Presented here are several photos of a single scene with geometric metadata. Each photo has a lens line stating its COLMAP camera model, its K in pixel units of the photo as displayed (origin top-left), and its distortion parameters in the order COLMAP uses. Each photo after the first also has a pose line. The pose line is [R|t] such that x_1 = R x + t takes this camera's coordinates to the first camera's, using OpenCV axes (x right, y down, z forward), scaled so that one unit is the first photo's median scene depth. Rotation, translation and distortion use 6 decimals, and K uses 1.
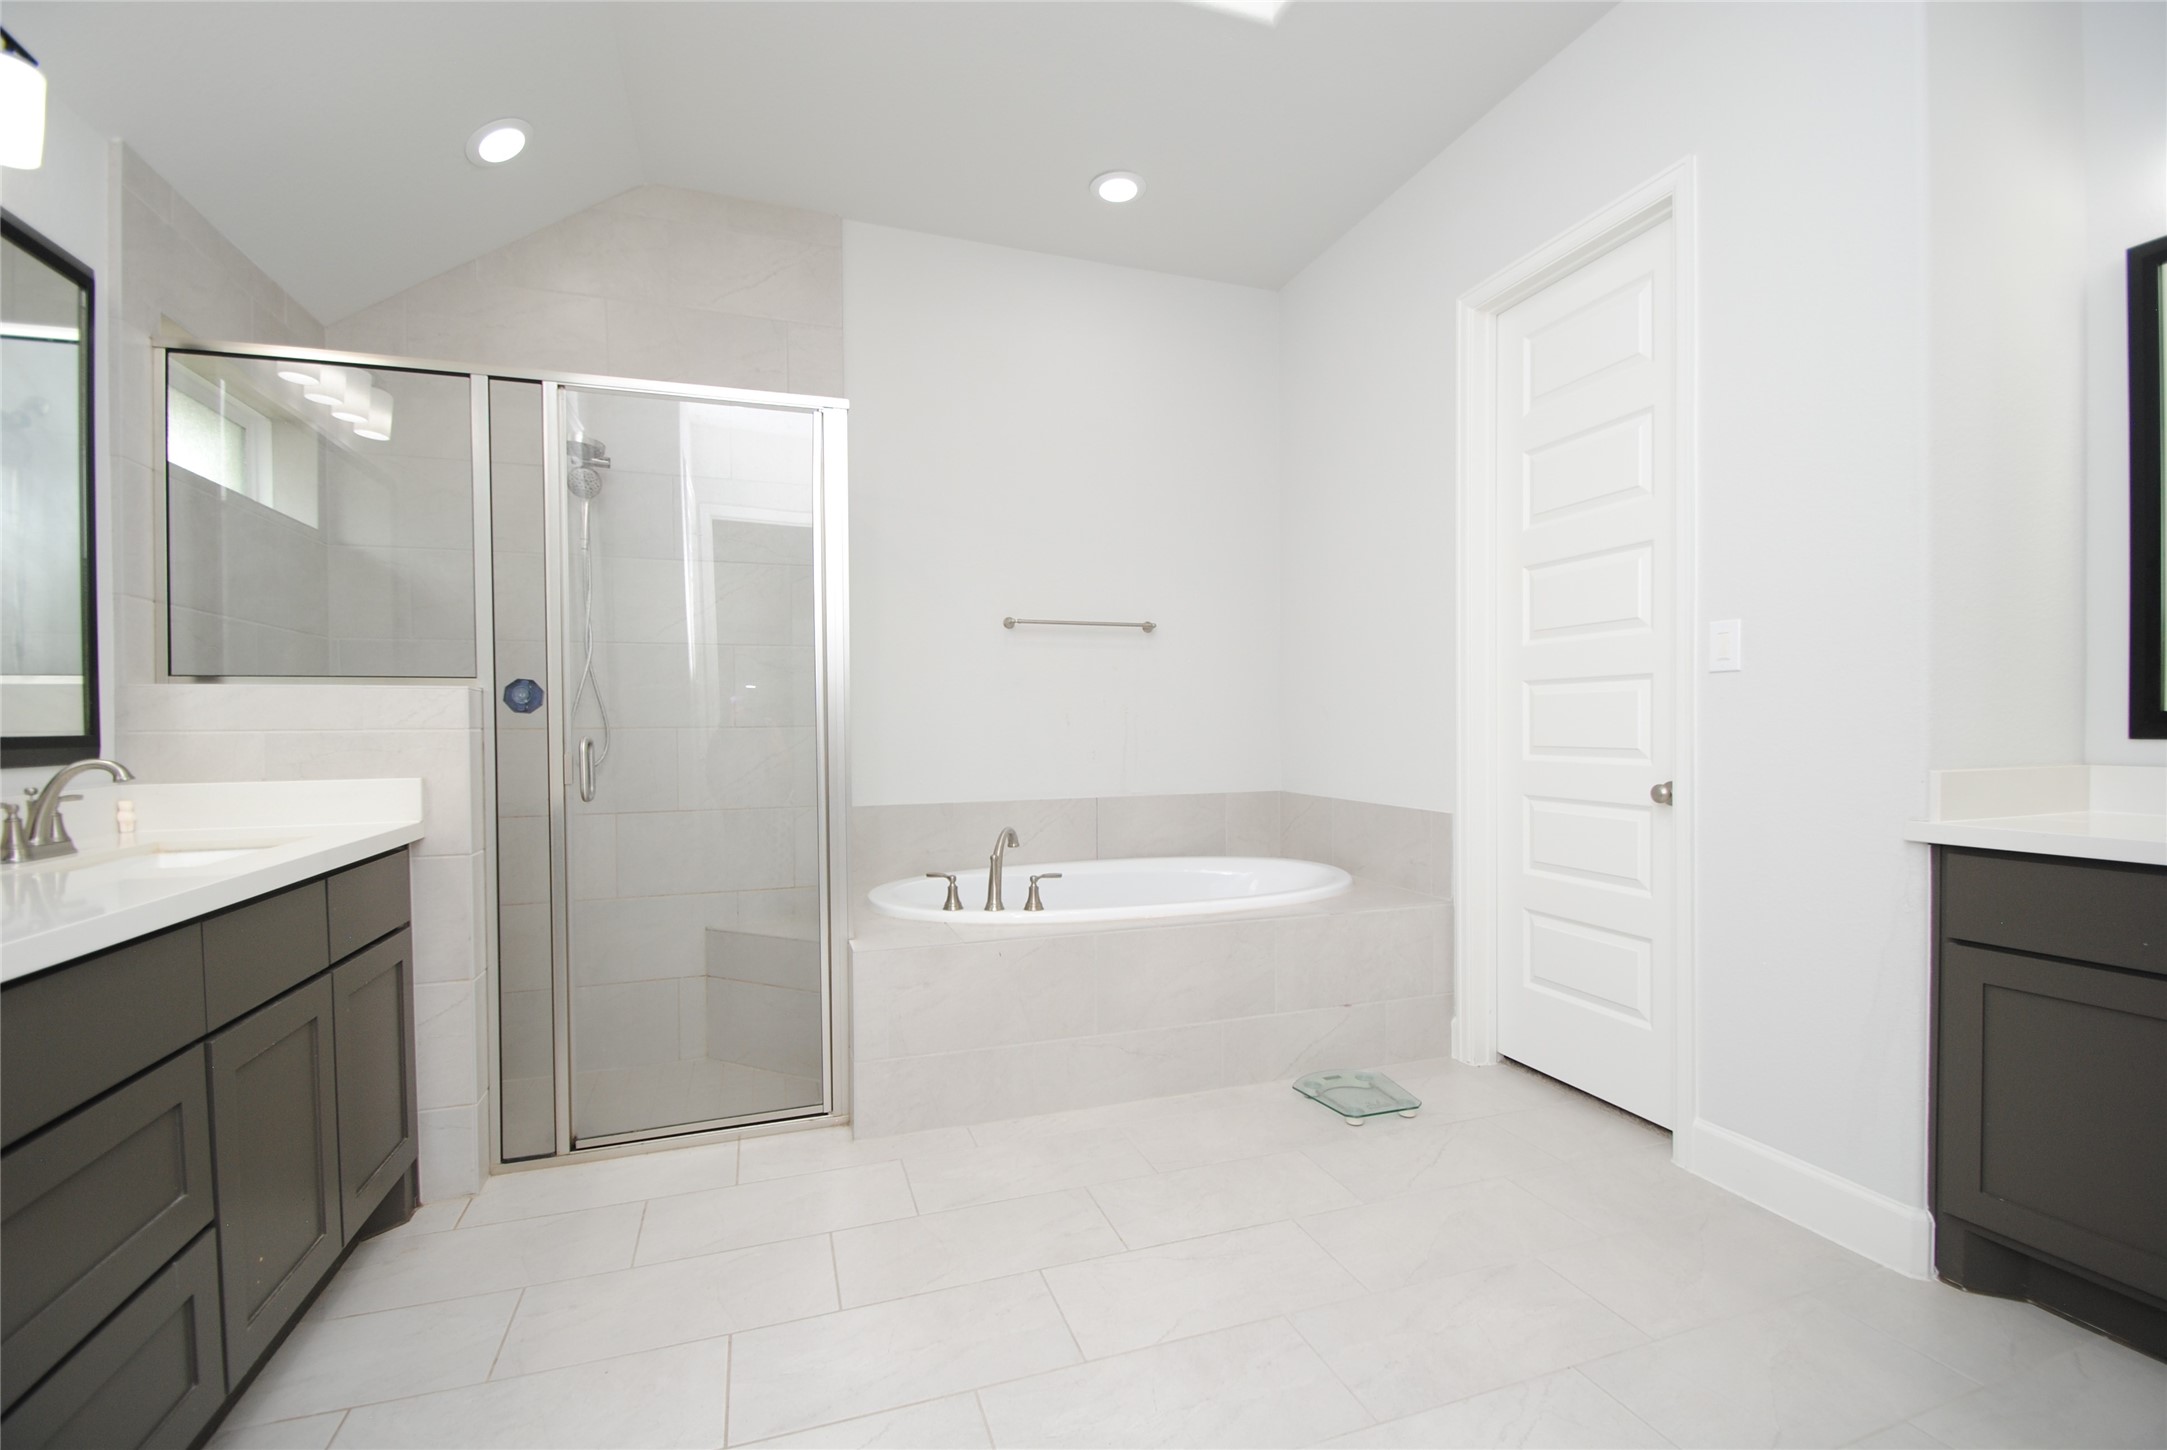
lens RADIAL K [[954.5, 0, 1098.9], [0, 954.5, 734.1], [0, 0, 1]] dist [0.011323, -0.012468]
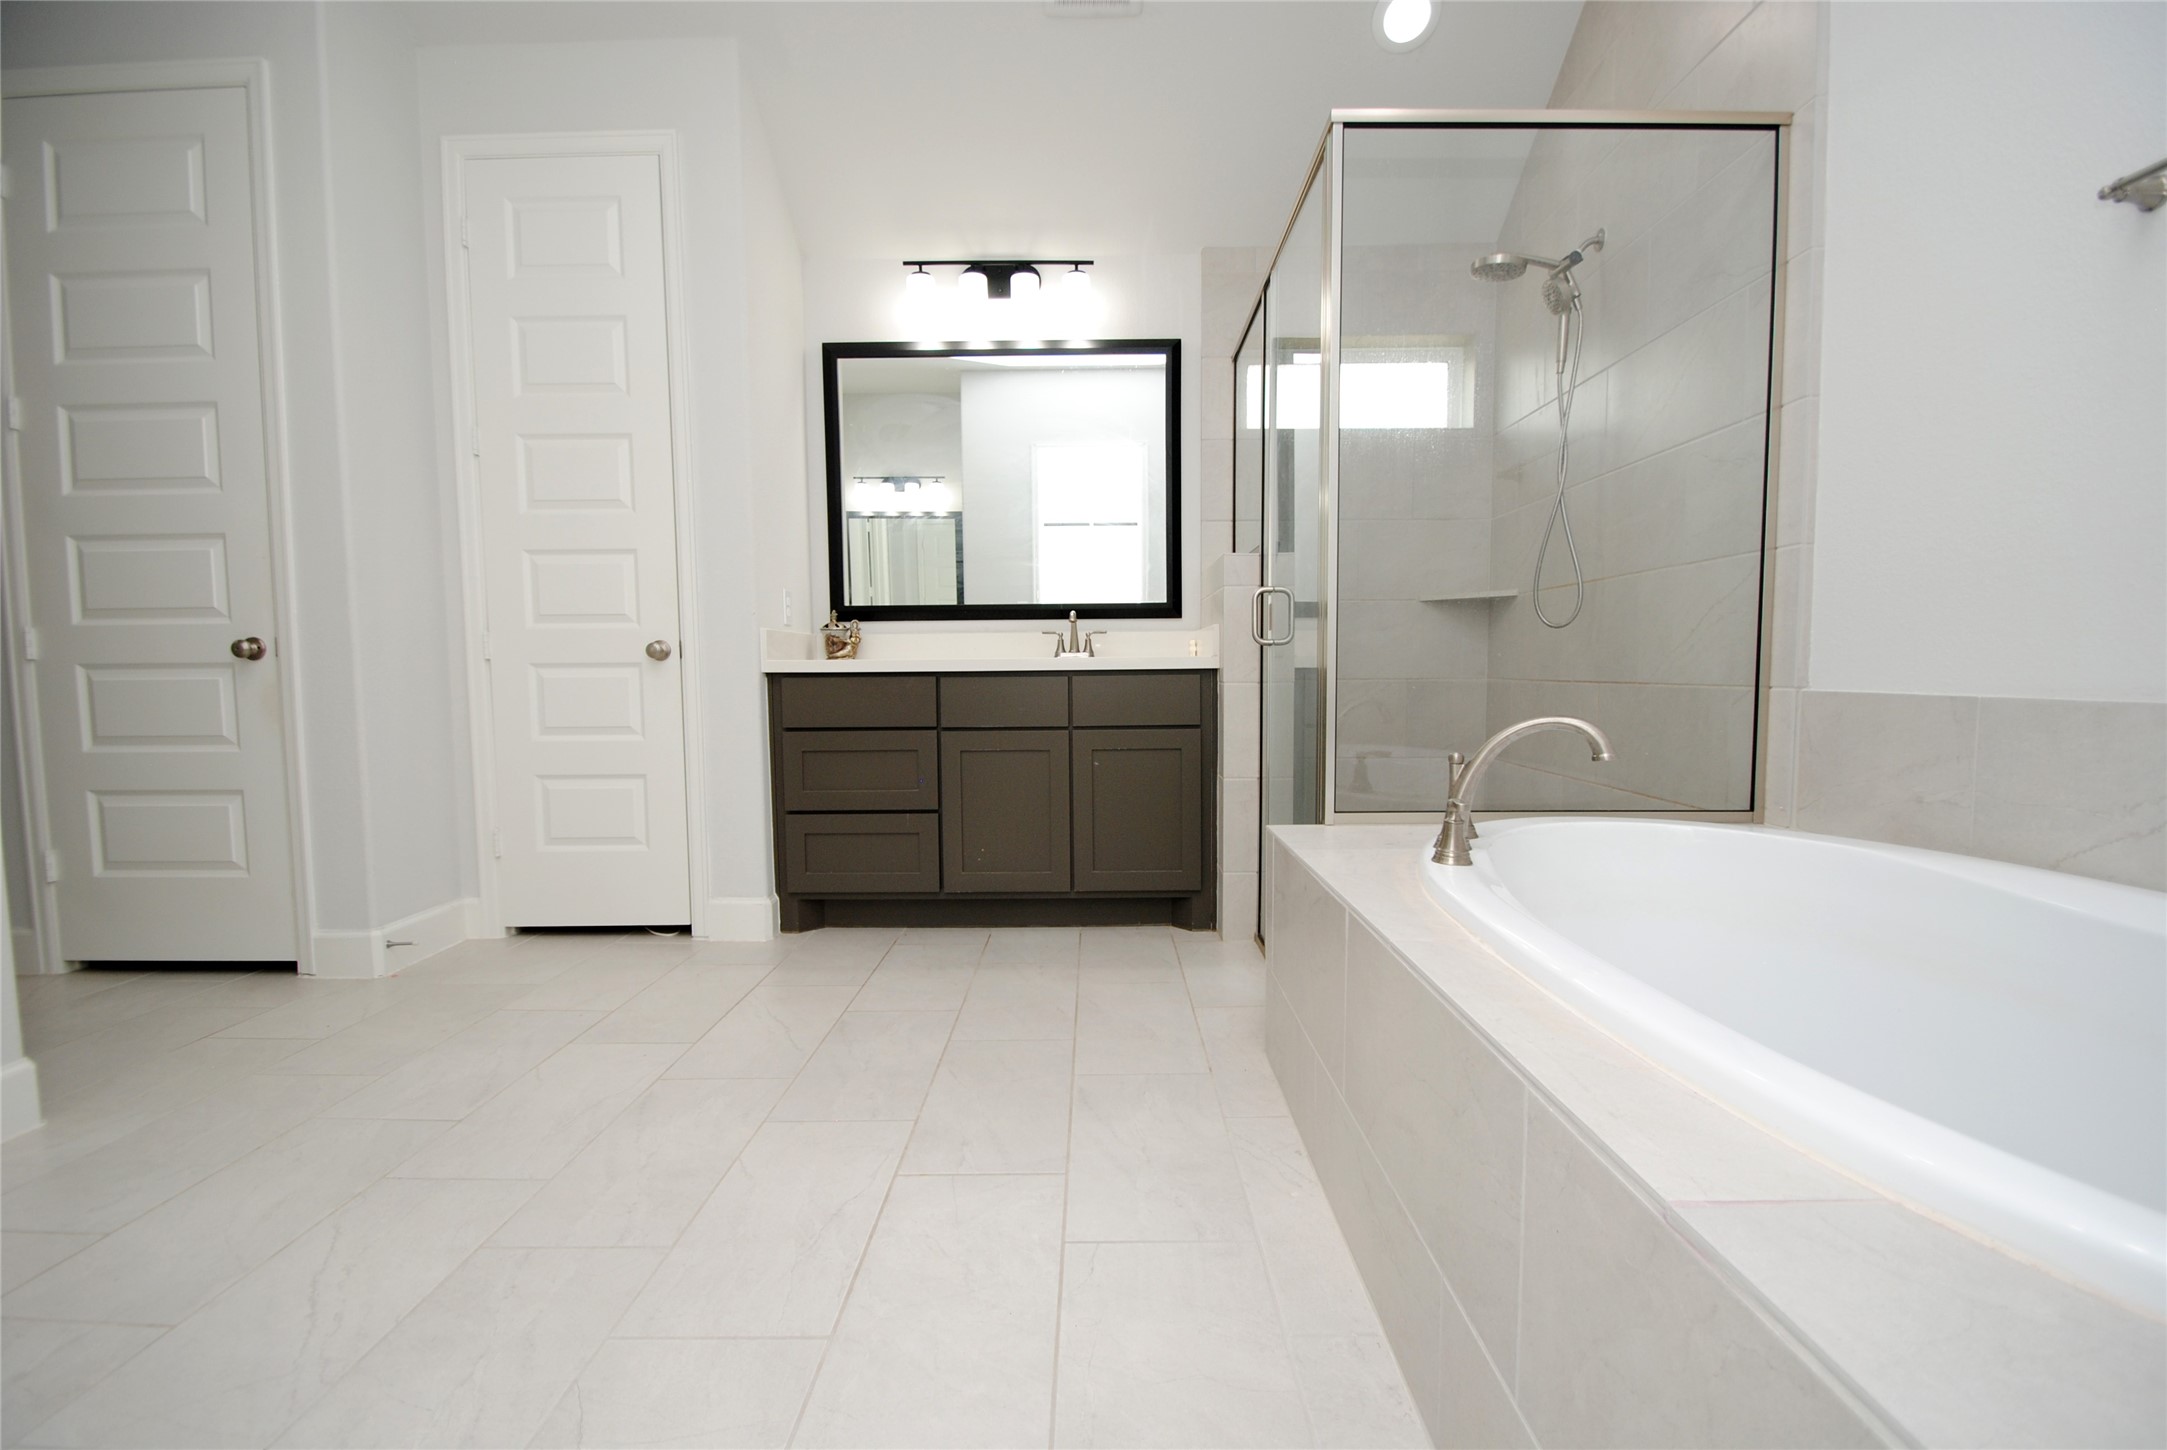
lens RADIAL K [[954.5, 0, 1090.4], [0, 954.5, 740.6], [0, 0, 1]] dist [0.011323, -0.012468]
pose [[-0.345921, 0.080985, -0.934762, 0.526118], [-0.002728, 0.996177, 0.087315, 0.074802], [0.938260, 0.032754, -0.344378, 1.058564]]
